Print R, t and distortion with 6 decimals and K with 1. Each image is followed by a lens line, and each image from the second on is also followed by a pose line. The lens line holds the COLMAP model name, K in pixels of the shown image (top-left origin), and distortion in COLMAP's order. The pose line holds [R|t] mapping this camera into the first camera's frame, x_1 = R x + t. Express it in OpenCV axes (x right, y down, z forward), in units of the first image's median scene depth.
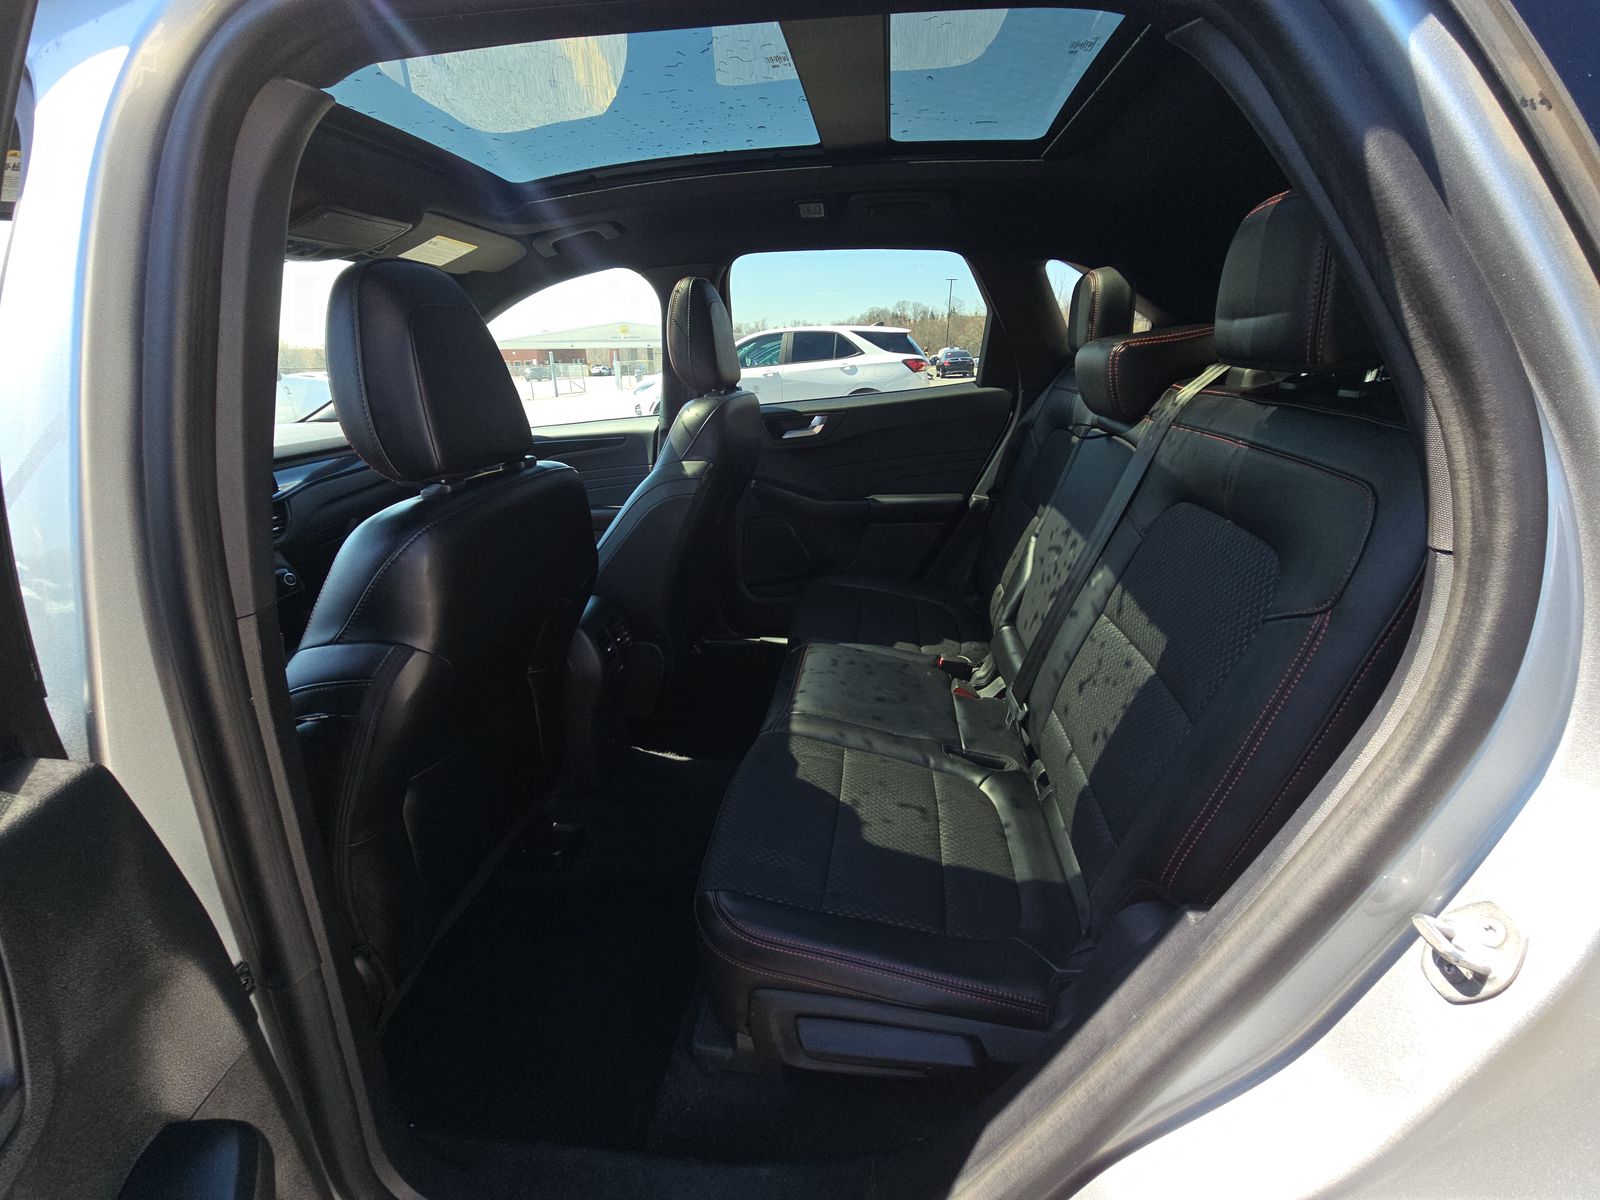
lens RADIAL K [[658.8, 0, 798.7], [0, 658.8, 590.4], [0, 0, 1]] dist [0.015615, -0.018400]
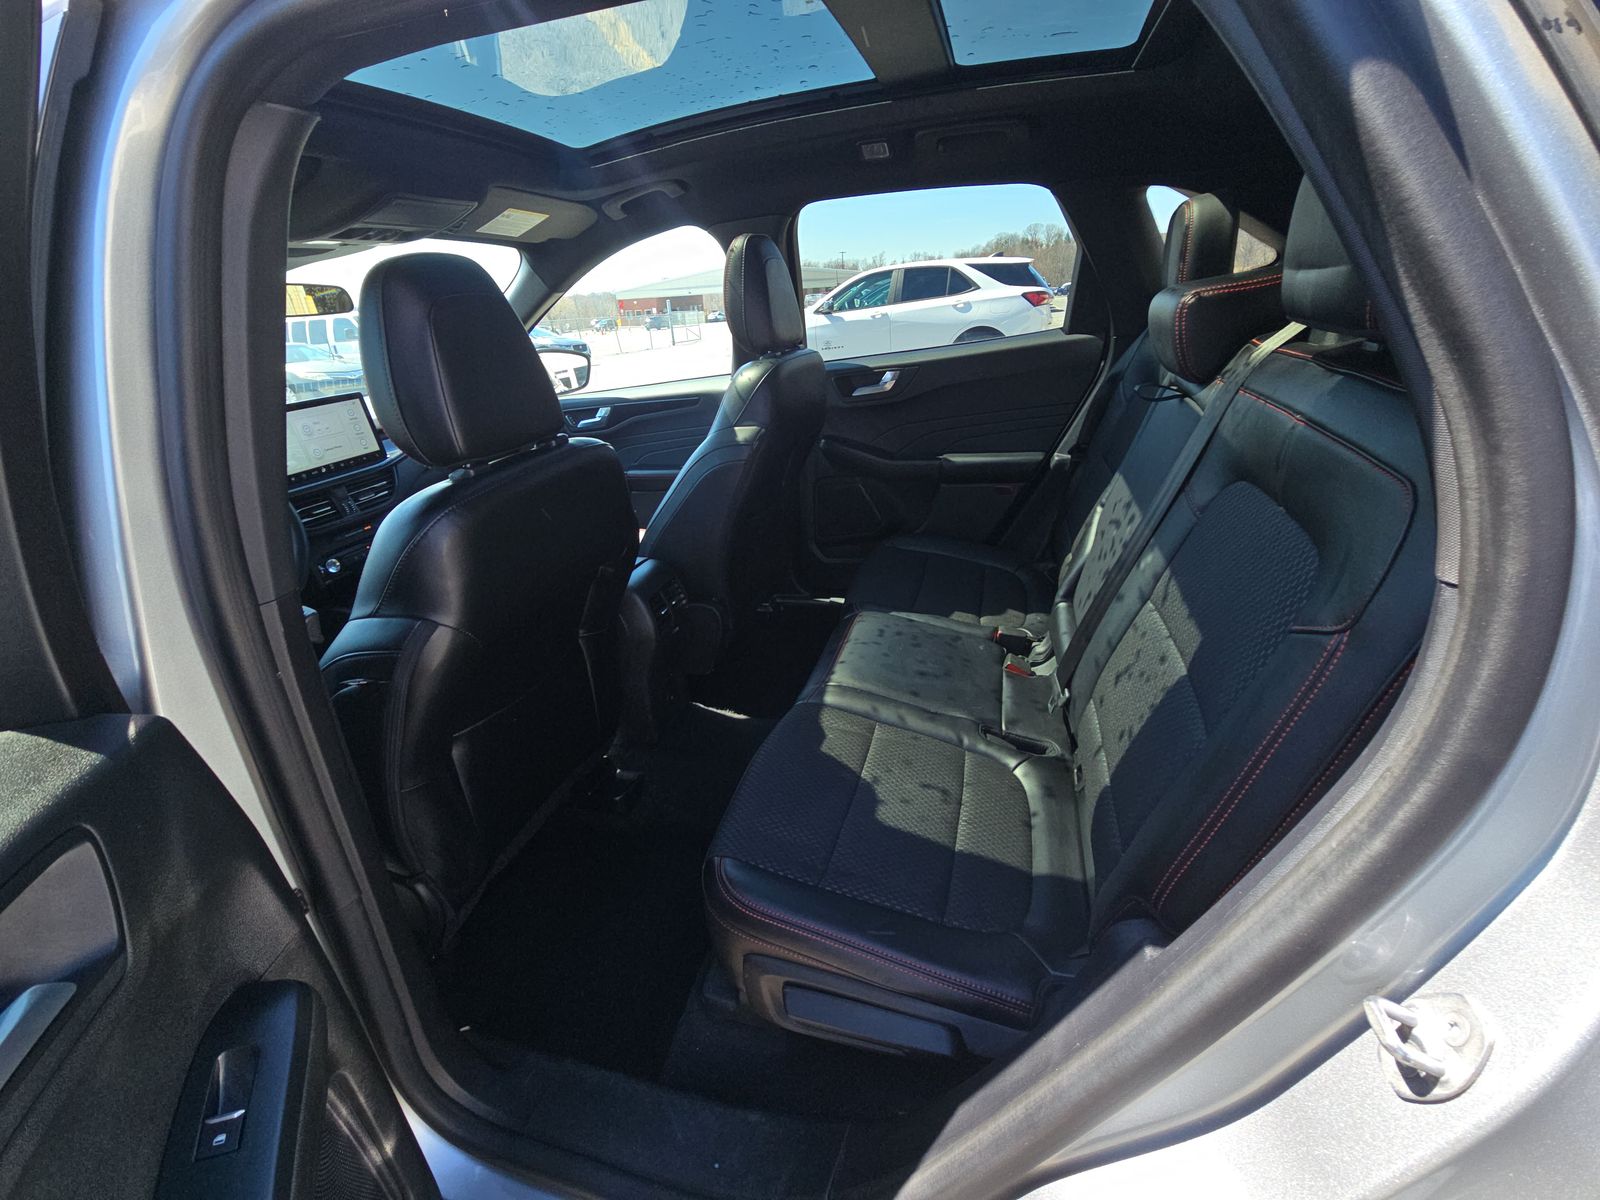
lens RADIAL K [[658.8, 0, 798.7], [0, 658.8, 590.4], [0, 0, 1]] dist [0.015615, -0.018400]
pose [[0.985291, 0.027355, -0.168681, 0.130581], [-0.013640, 0.996544, 0.081935, -0.044481], [0.170339, -0.078429, 0.982259, 0.020139]]
